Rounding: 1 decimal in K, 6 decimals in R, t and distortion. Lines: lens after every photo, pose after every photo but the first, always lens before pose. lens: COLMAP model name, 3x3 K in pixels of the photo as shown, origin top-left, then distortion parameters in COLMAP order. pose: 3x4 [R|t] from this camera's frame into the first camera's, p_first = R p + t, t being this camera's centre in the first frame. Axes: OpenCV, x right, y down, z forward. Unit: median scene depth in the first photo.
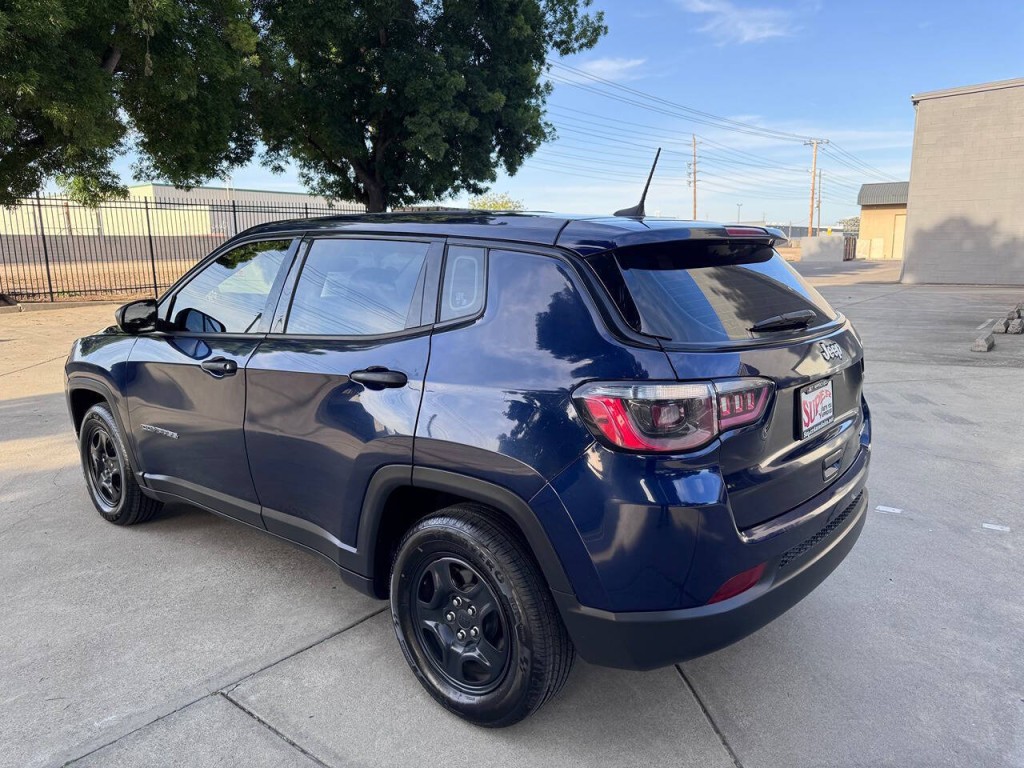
lens RADIAL K [[723.1, 0, 510.3], [0, 723.1, 383.4], [0, 0, 1]] dist [0.050832, -0.074092]
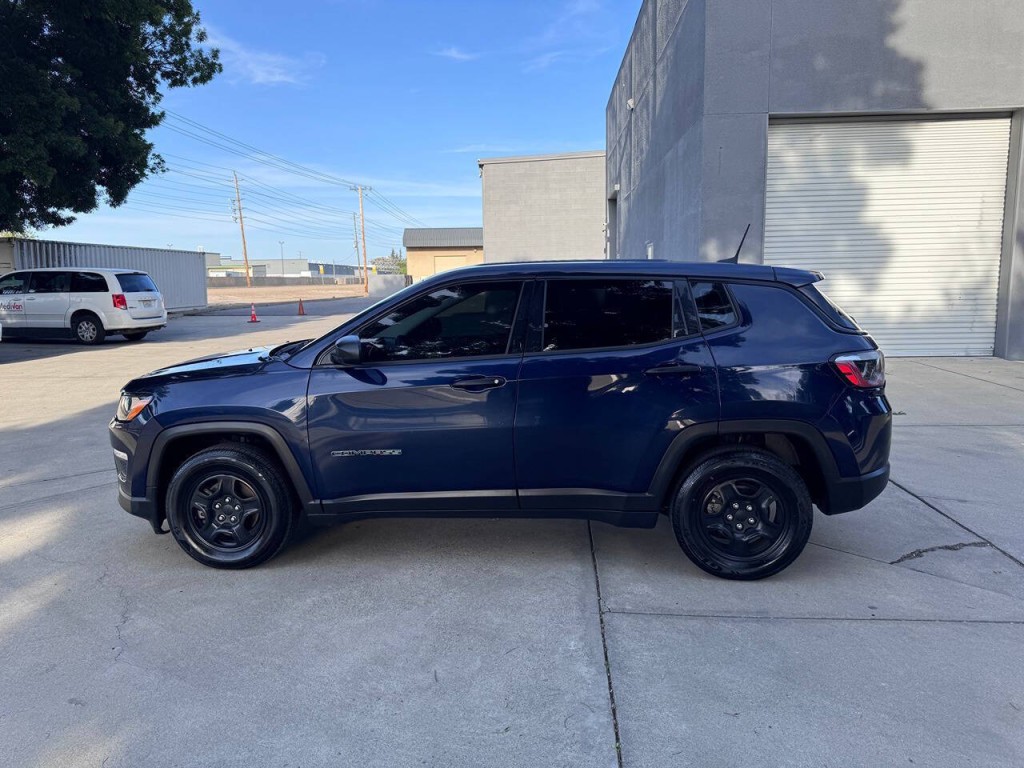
lens RADIAL K [[723.1, 0, 510.3], [0, 723.1, 383.4], [0, 0, 1]] dist [0.050832, -0.074092]
pose [[0.821858, -0.085695, 0.563210, -0.140639], [0.113522, 0.993430, -0.014501, 0.000055], [-0.558267, 0.075855, 0.826186, -0.006088]]
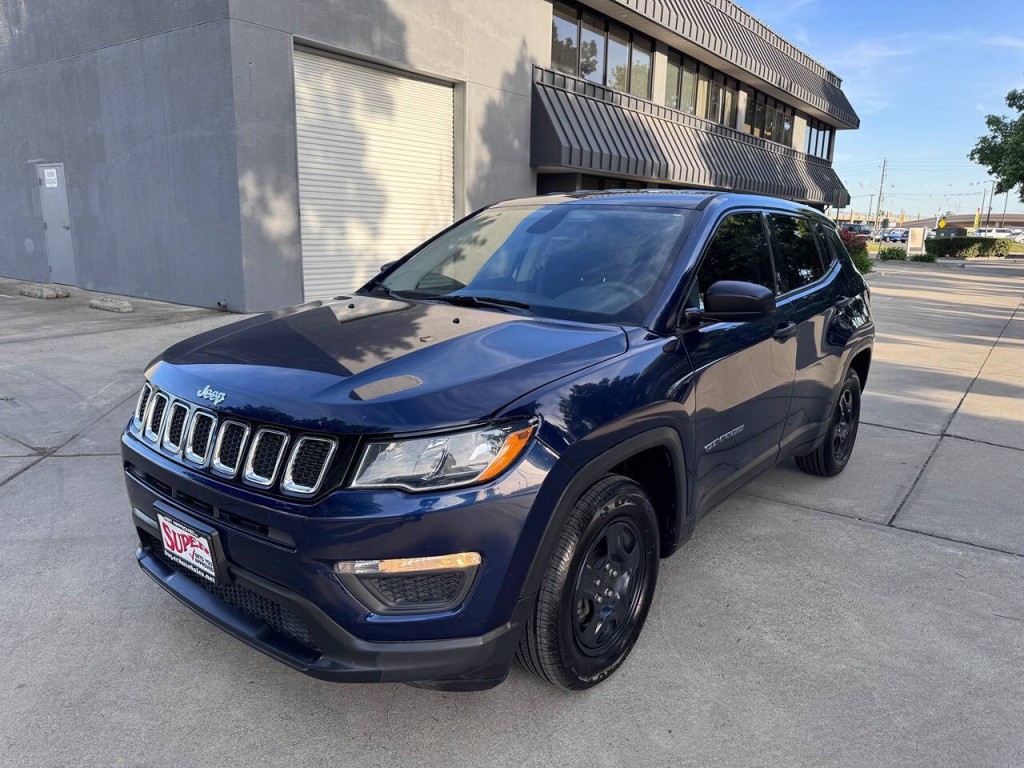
lens RADIAL K [[739.4, 0, 510.7], [0, 739.4, 387.8], [0, 0, 1]] dist [0.002972, -0.027291]
pose [[-0.026120, -0.203879, 0.978648, -0.197585], [0.163934, 0.964855, 0.205381, -0.030398], [-0.986125, 0.165798, 0.008221, 0.188129]]
